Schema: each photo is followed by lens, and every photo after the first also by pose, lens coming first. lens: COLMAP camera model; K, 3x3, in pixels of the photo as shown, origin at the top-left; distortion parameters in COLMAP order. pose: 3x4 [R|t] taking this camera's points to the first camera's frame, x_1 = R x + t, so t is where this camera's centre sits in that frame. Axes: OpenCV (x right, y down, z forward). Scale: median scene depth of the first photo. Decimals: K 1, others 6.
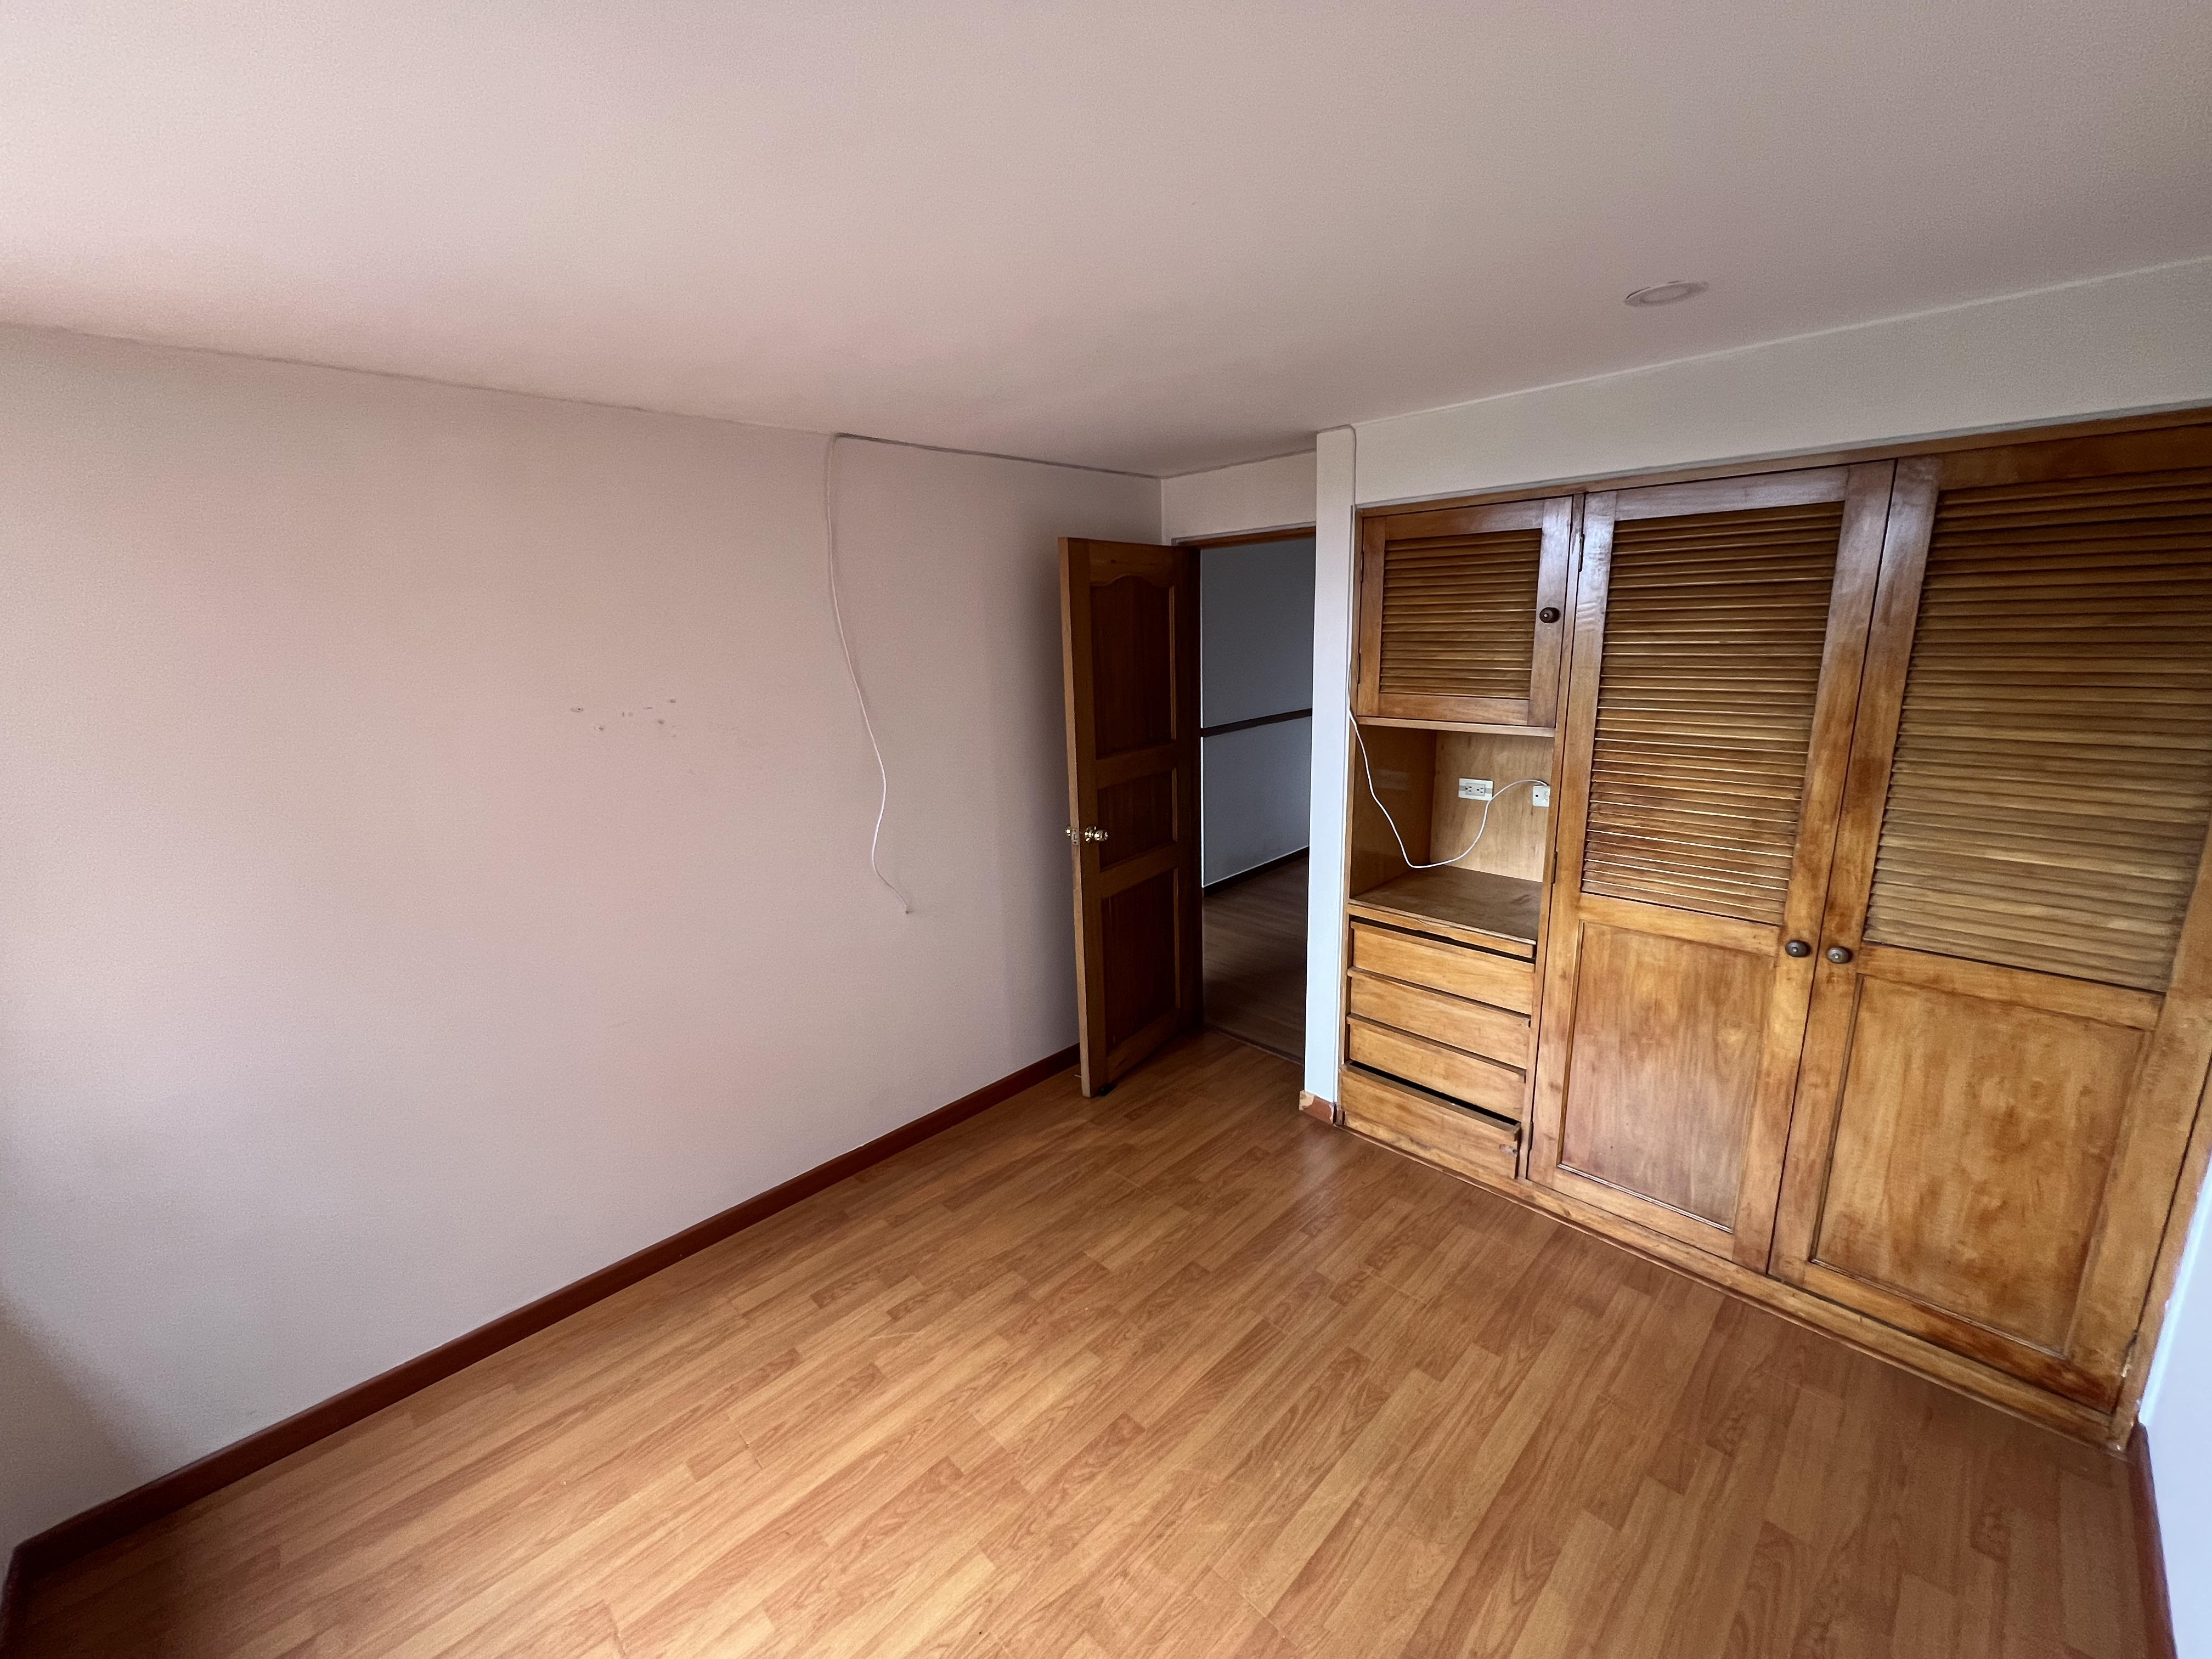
lens RADIAL K [[887.9, 0, 1108.0], [0, 887.9, 823.2], [0, 0, 1]] dist [-0.001680, 0.001218]
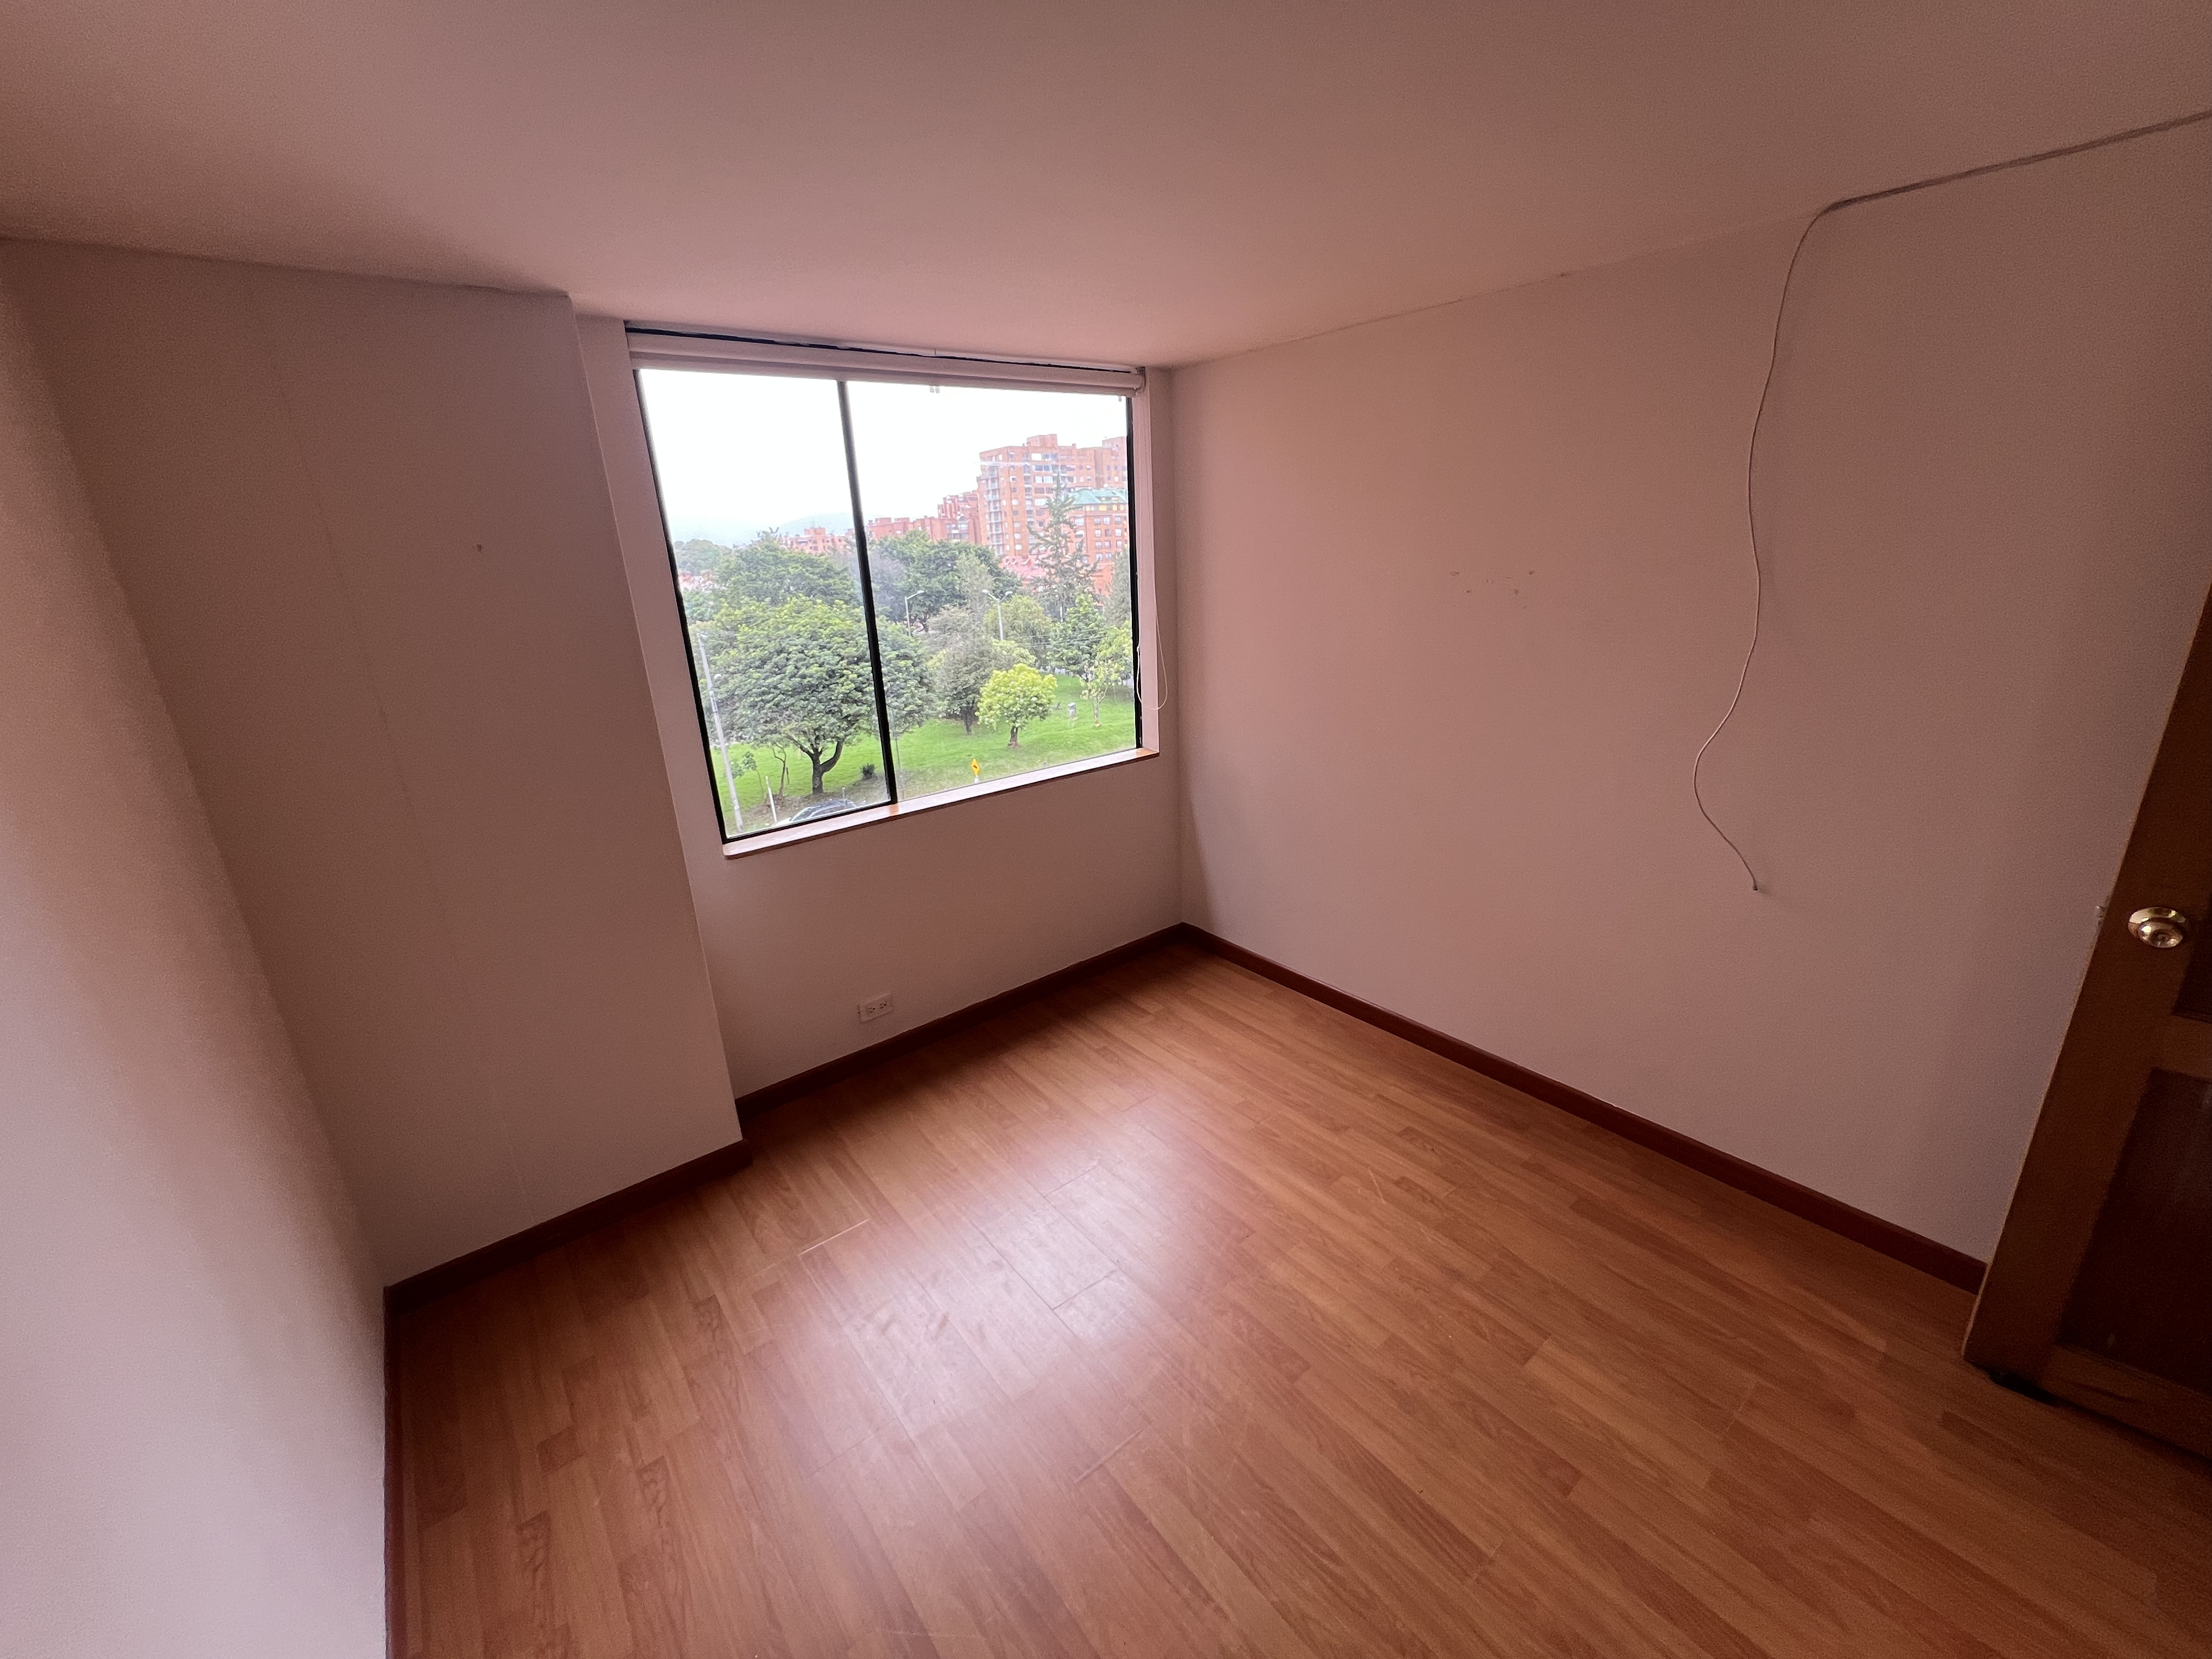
lens RADIAL K [[887.9, 0, 1108.0], [0, 887.9, 823.2], [0, 0, 1]] dist [-0.001680, 0.001218]
pose [[-0.102844, 0.336873, -0.935916, 0.684512], [-0.170121, 0.921086, 0.350229, -0.162393], [0.980042, 0.195237, -0.037419, 0.650520]]
